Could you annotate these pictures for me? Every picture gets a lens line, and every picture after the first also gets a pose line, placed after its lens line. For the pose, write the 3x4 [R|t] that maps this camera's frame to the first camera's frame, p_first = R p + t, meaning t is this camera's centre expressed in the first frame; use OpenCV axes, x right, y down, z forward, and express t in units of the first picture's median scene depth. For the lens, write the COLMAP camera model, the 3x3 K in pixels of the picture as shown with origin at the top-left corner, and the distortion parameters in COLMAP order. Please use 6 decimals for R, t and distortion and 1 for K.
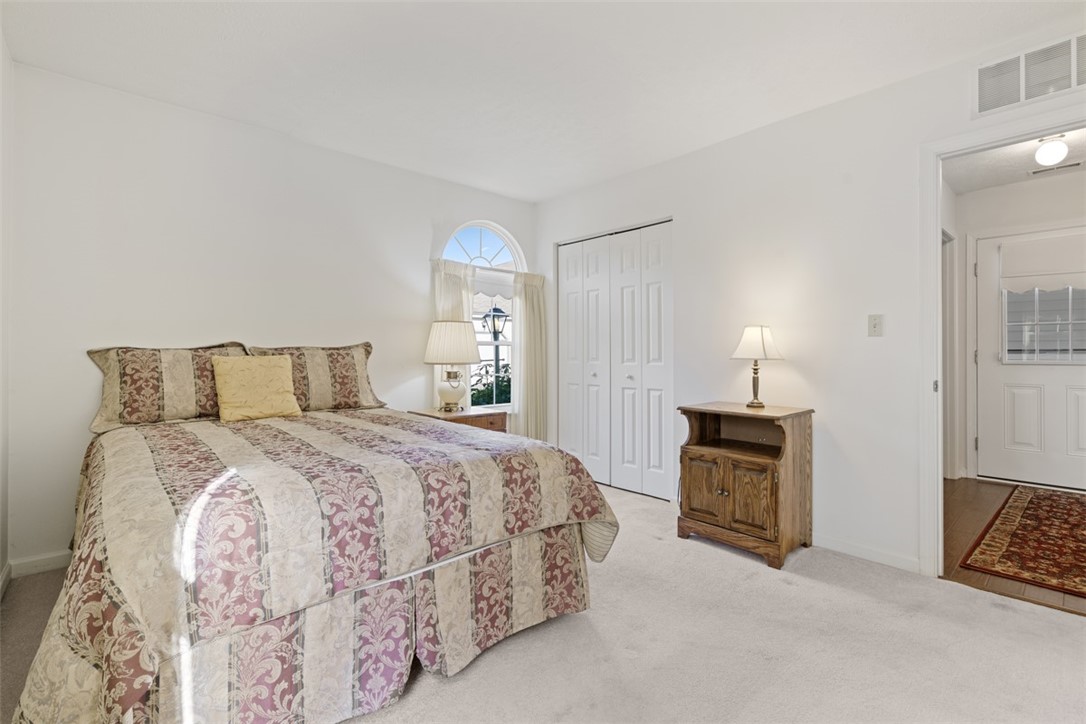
lens RADIAL K [[496.1, 0, 540.5], [0, 496.1, 354.1], [0, 0, 1]] dist [-0.005326, 0.004043]
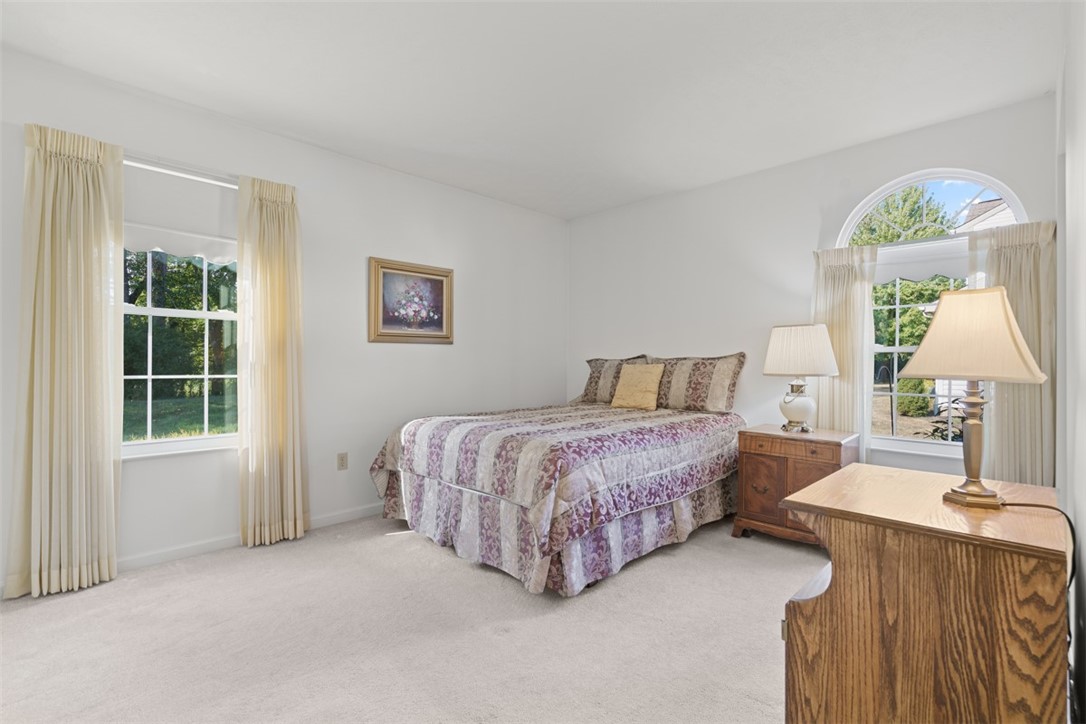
lens RADIAL K [[496.1, 0, 544.3], [0, 496.1, 363.6], [0, 0, 1]] dist [-0.005326, 0.004043]
pose [[0.050870, 0.004233, -0.998696, 1.224637], [-0.008521, 0.999956, 0.003804, -0.001673], [0.998669, 0.008316, 0.050904, 0.987665]]
